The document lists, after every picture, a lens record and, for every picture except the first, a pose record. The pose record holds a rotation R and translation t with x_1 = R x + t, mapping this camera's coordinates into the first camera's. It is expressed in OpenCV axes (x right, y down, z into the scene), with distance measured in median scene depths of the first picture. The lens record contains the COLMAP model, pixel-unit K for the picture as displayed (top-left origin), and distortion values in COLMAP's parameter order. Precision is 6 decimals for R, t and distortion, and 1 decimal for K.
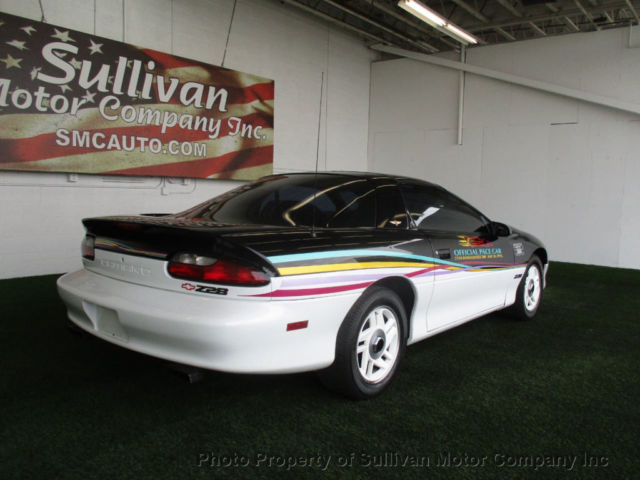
lens RADIAL K [[544.2, 0, 330.8], [0, 544.2, 235.1], [0, 0, 1]] dist [-0.019741, 0.008242]
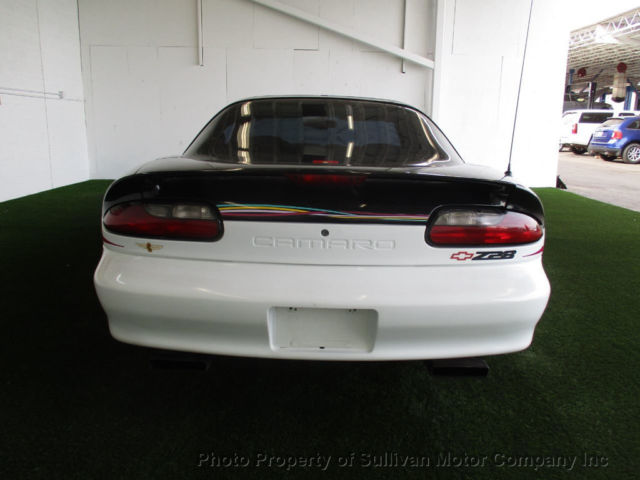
lens RADIAL K [[544.2, 0, 323.1], [0, 544.2, 237.2], [0, 0, 1]] dist [-0.019741, 0.008242]
pose [[0.783017, -0.140004, 0.606039, -0.311815], [0.054235, 0.985995, 0.157707, -0.020660], [-0.619631, -0.090619, 0.779644, 0.199801]]
